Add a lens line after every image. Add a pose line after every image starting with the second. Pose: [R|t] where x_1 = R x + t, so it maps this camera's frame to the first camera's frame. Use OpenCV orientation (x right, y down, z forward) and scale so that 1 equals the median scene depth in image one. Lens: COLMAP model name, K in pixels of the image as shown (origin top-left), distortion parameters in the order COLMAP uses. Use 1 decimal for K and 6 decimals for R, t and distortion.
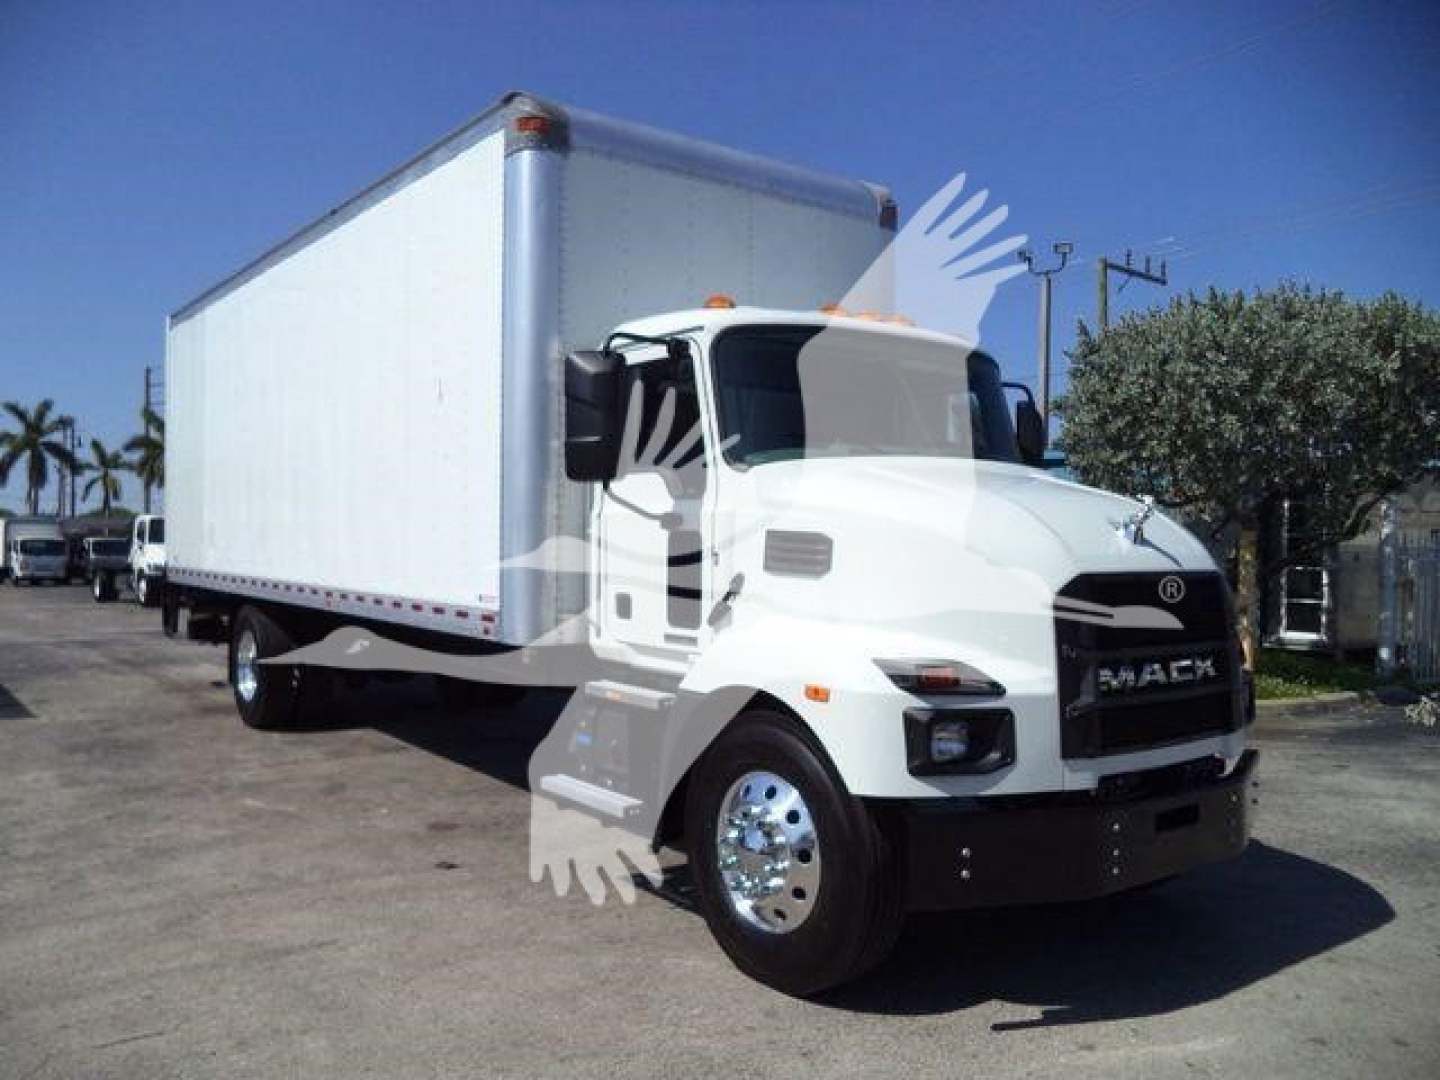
lens RADIAL K [[1167.3, 0, 728.2], [0, 1167.3, 546.2], [0, 0, 1]] dist [-0.037429, 0.025659]
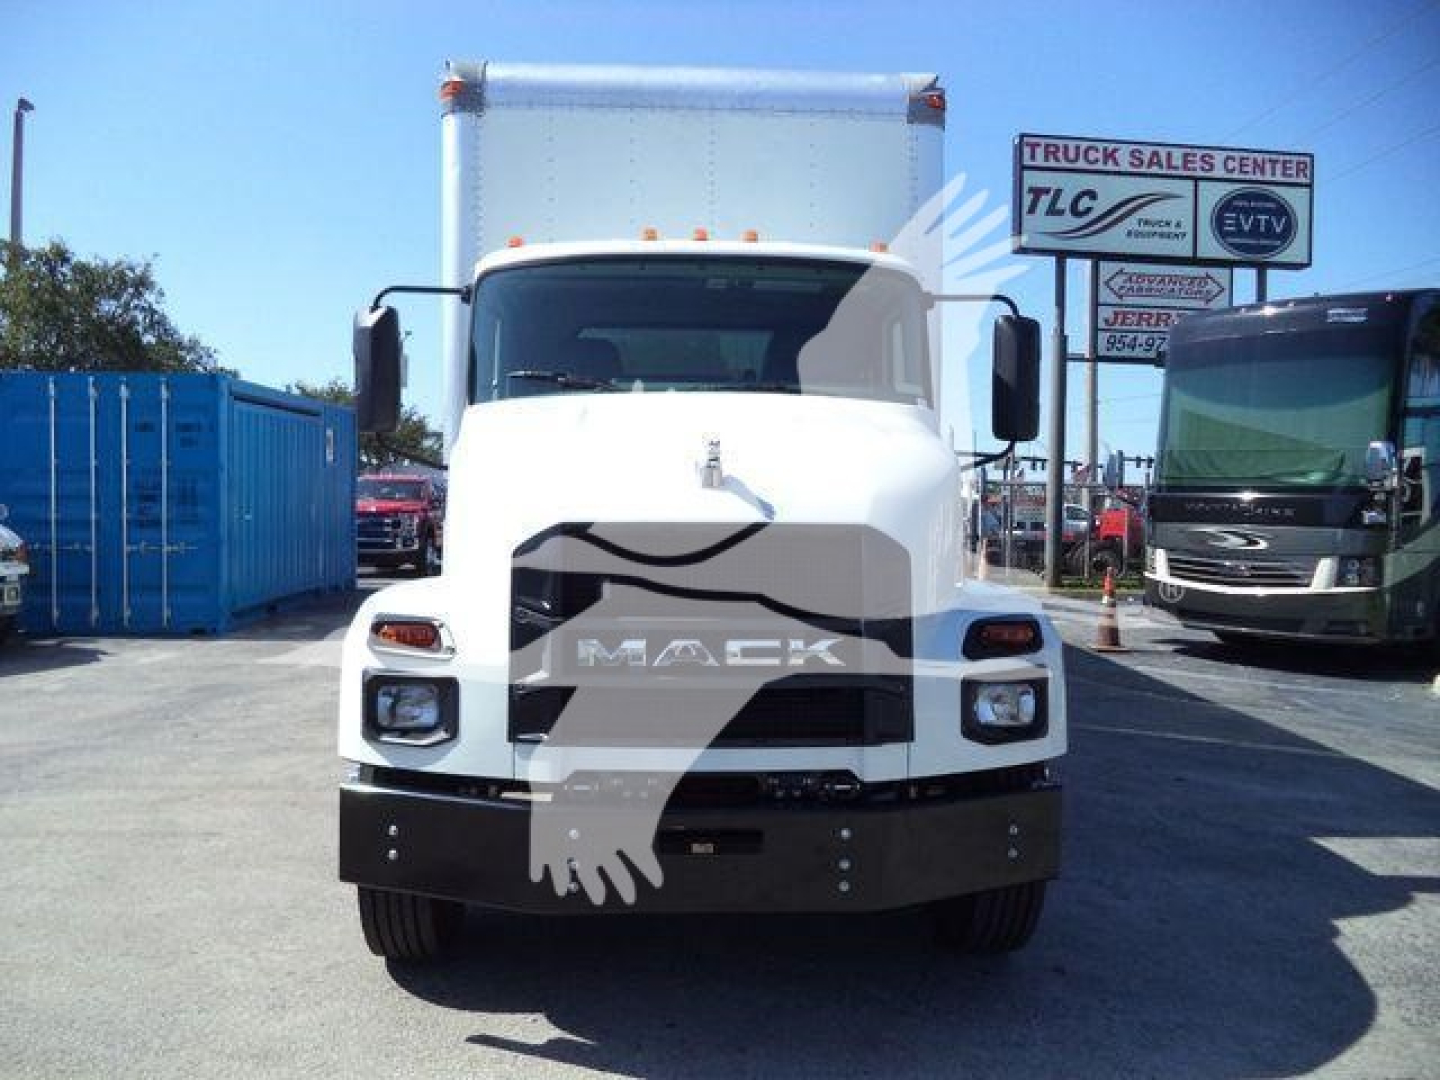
lens RADIAL K [[1167.3, 0, 709.8], [0, 1167.3, 542.1], [0, 0, 1]] dist [-0.037429, 0.025659]
pose [[0.826933, 0.021196, -0.561900, 0.777737], [-0.009433, 0.999672, 0.023827, 0.015777], [0.562221, -0.014403, 0.826862, 0.343574]]
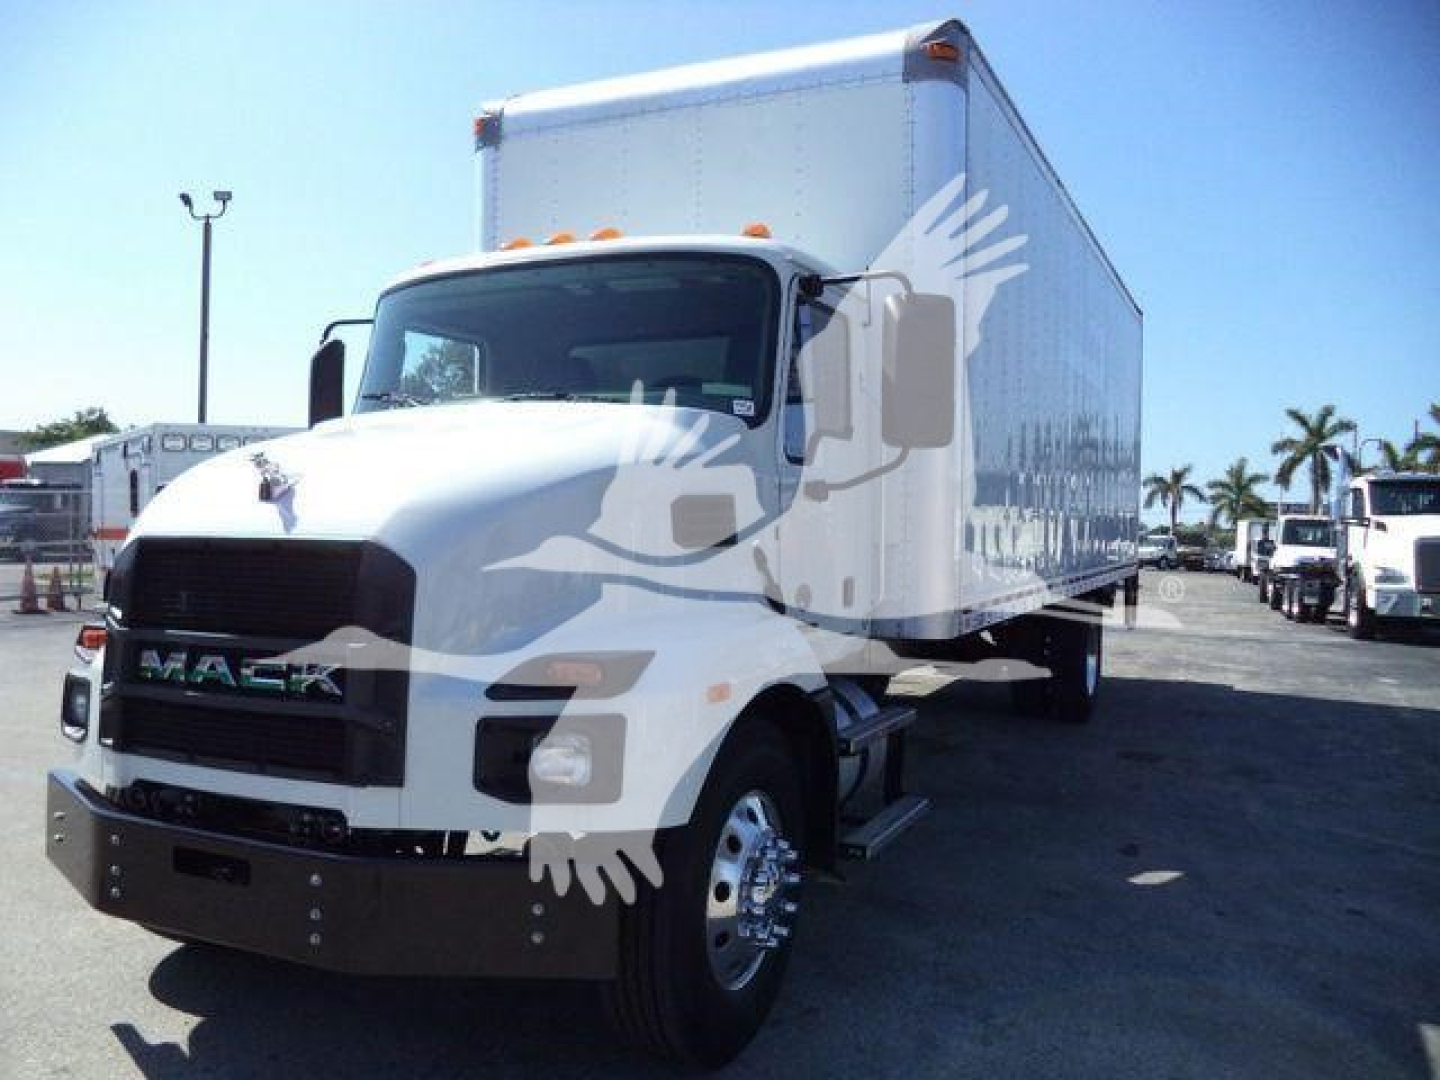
lens RADIAL K [[1167.3, 0, 708.3], [0, 1167.3, 530.4], [0, 0, 1]] dist [-0.037429, 0.025659]
pose [[0.460373, 0.004513, -0.887714, 1.131206], [-0.020613, 0.999772, -0.005608, 0.015720], [0.887486, 0.020881, 0.460361, 0.888117]]
